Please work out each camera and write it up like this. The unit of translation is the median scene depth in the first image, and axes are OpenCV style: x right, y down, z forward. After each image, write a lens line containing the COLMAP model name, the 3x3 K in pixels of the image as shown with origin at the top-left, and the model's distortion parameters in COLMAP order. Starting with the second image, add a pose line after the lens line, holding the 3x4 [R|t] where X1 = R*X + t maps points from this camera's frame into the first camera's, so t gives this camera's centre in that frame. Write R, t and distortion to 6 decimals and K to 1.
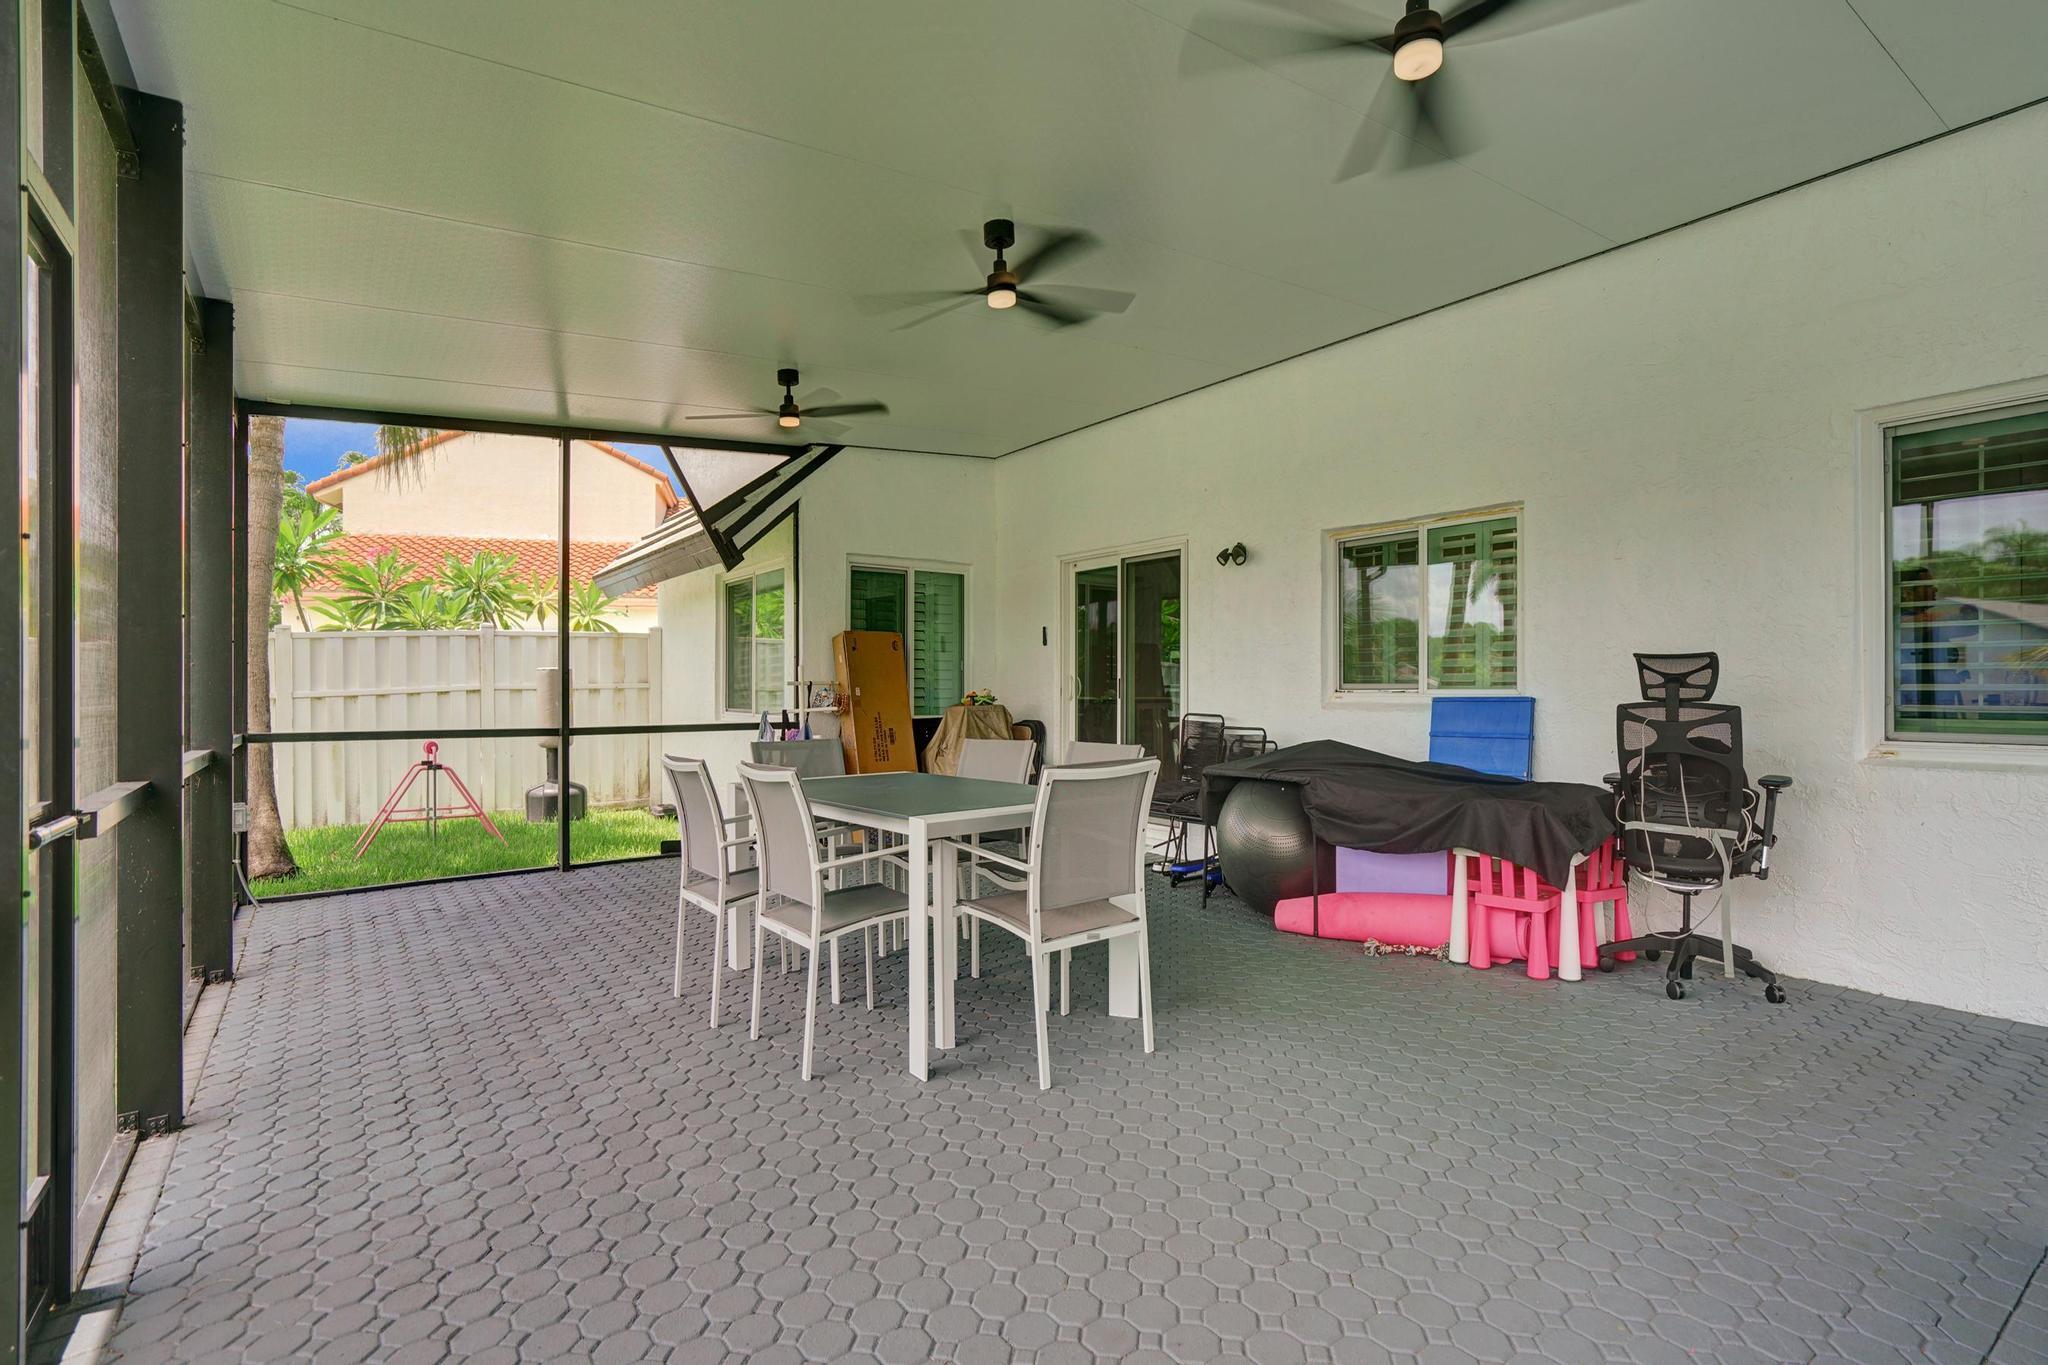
lens RADIAL K [[994.1, 0, 1036.4], [0, 994.1, 688.5], [0, 0, 1]] dist [-0.023822, 0.015991]
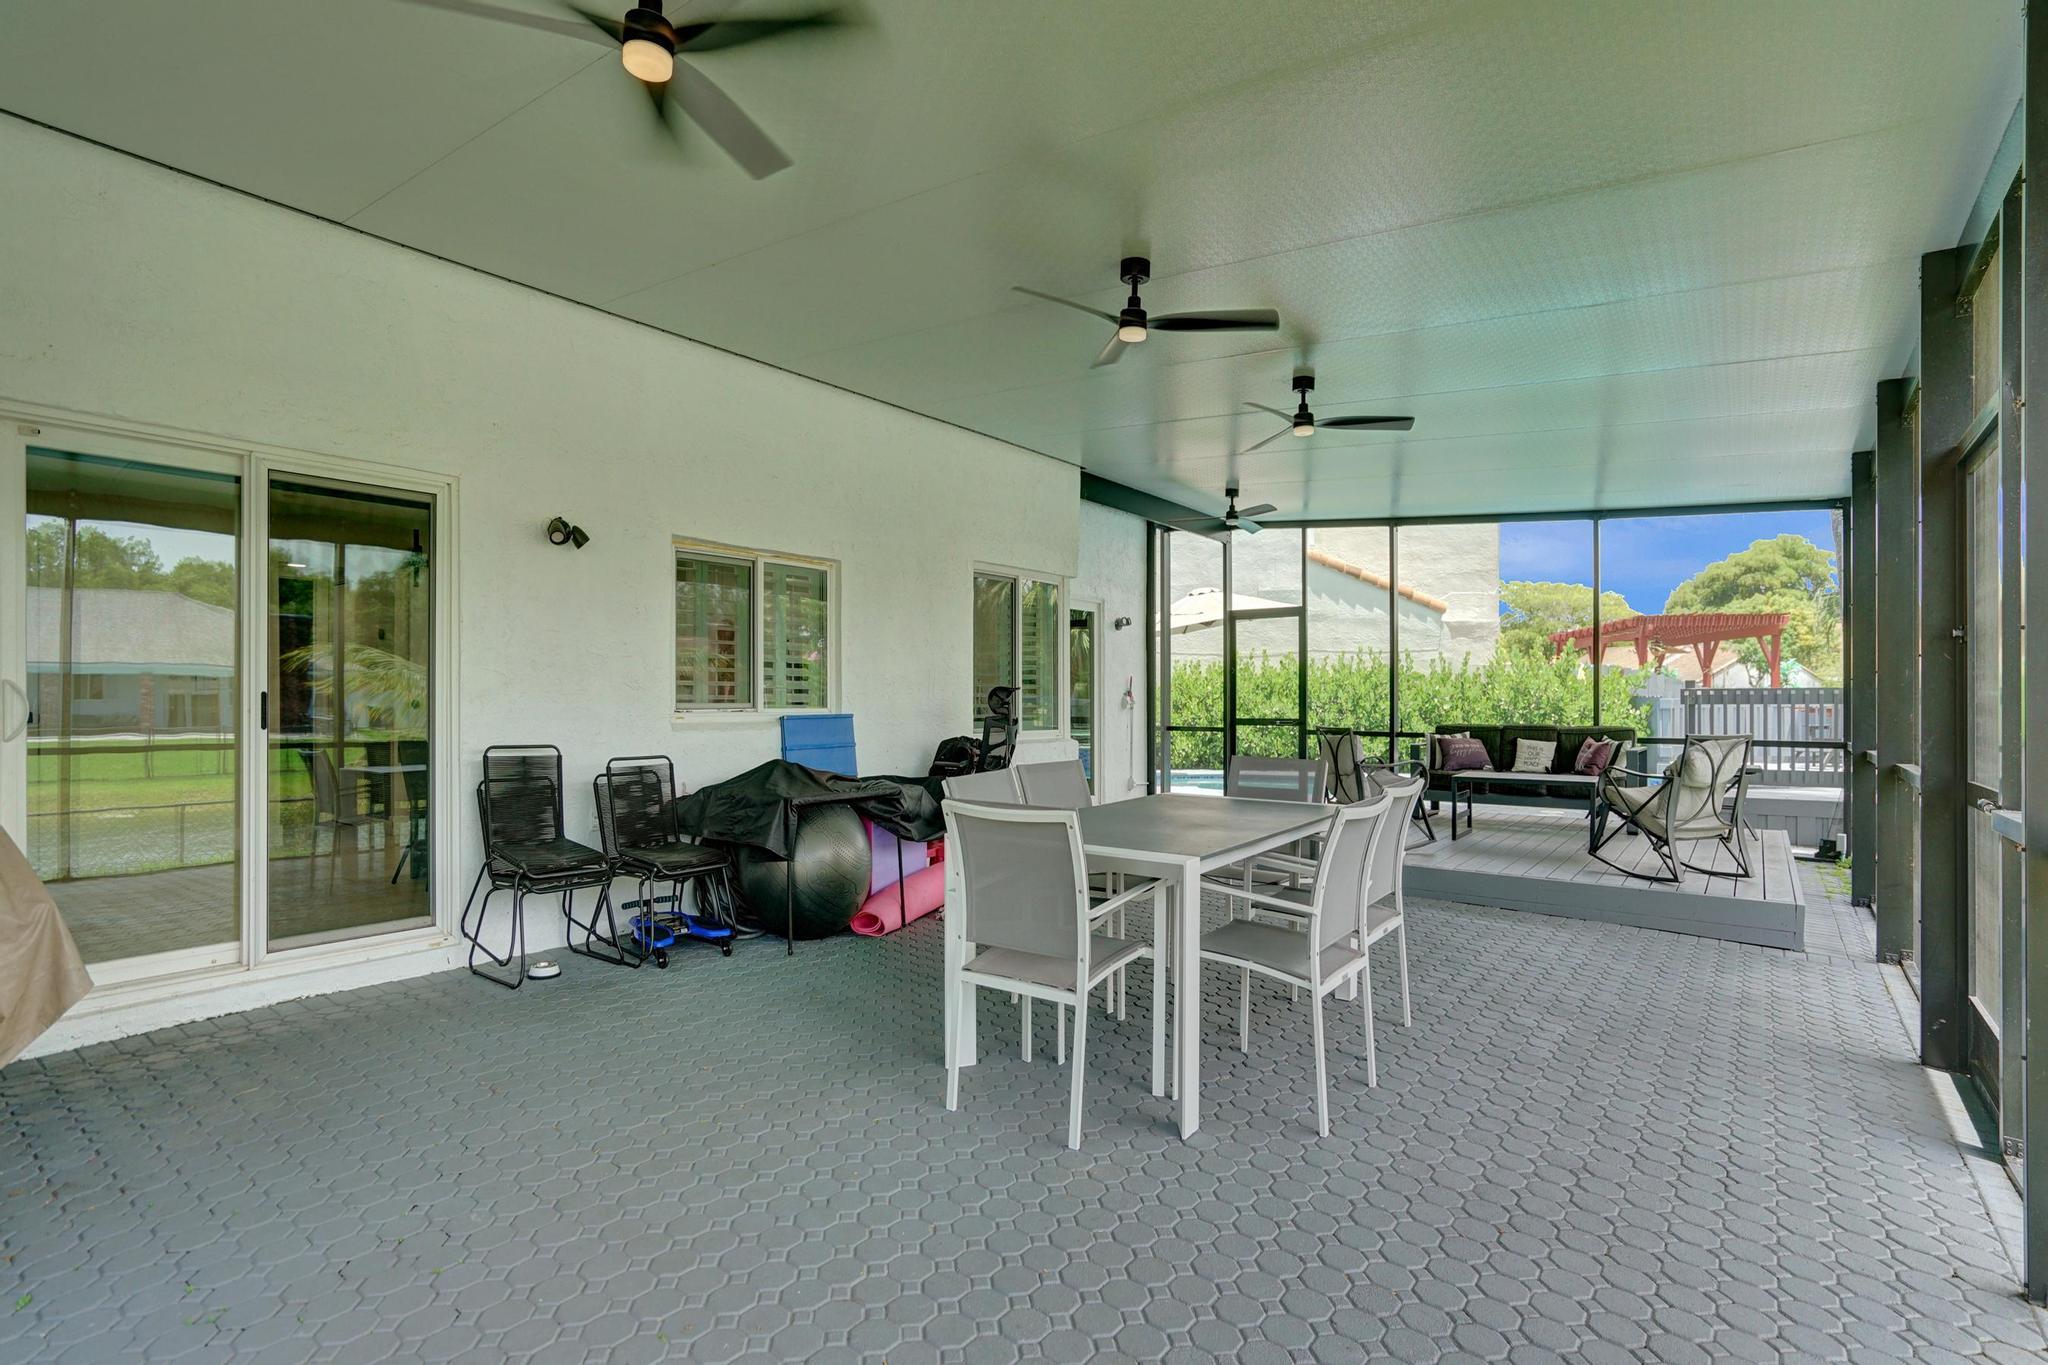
lens RADIAL K [[994.1, 0, 1025.8], [0, 994.1, 695.0], [0, 0, 1]] dist [-0.023822, 0.015991]
pose [[-0.302664, 0.007957, 0.953064, -0.524225], [0.003785, 0.999967, -0.007147, -0.003658], [-0.953090, 0.001444, -0.302684, 0.752647]]
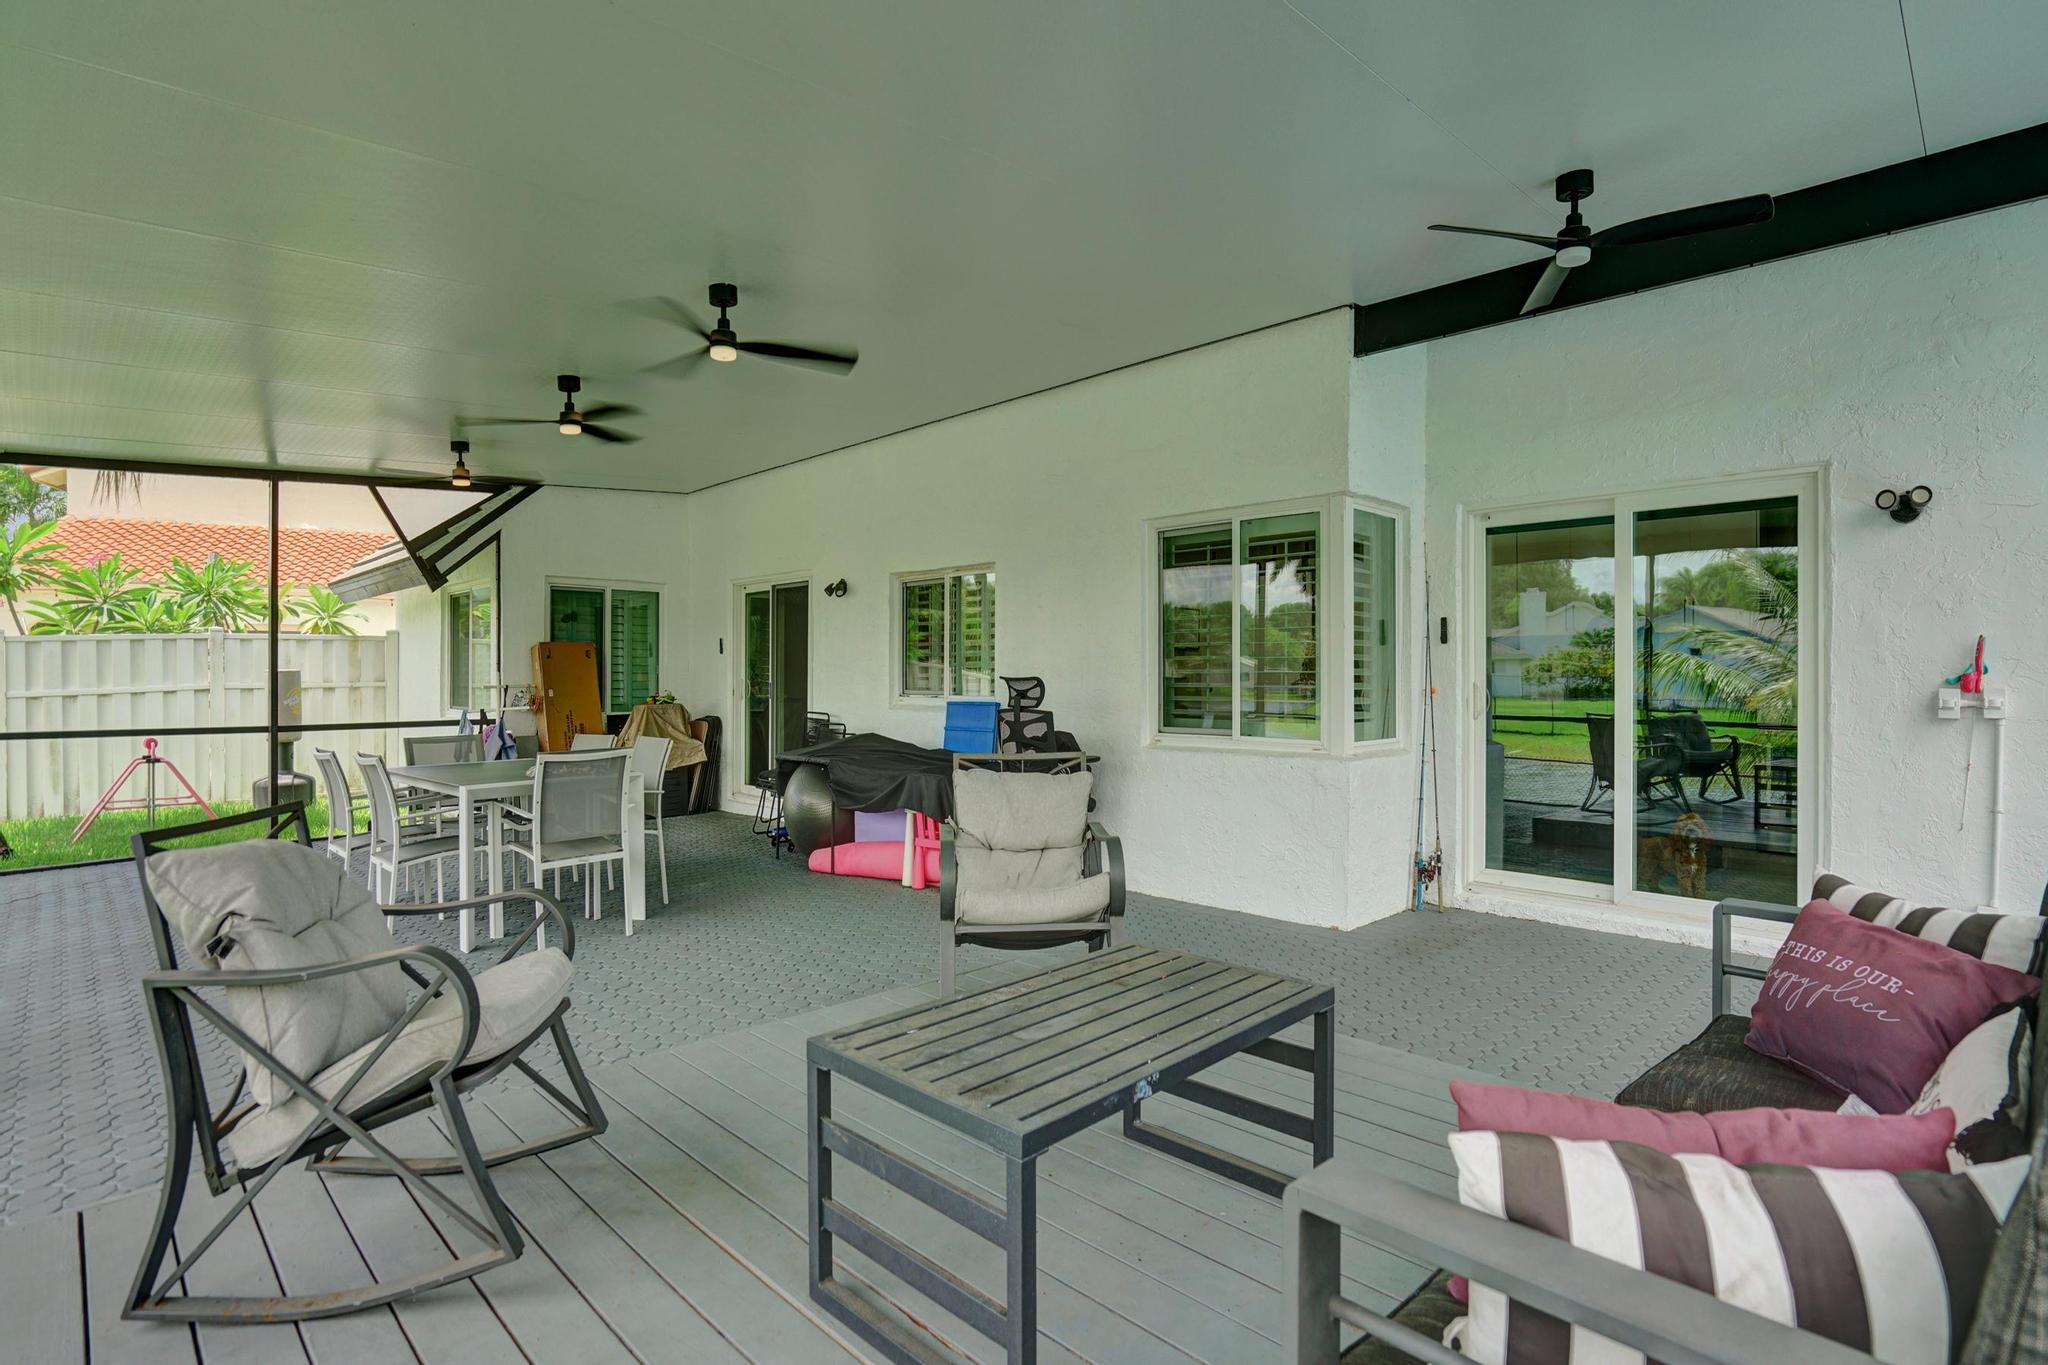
lens RADIAL K [[994.1, 0, 1013.3], [0, 994.1, 672.8], [0, 0, 1]] dist [-0.023822, 0.015991]
pose [[0.988948, 0.002478, 0.148245, 0.199081], [-0.001706, 0.999984, -0.005334, -0.016588], [-0.148256, 0.005022, 0.988936, -0.263331]]
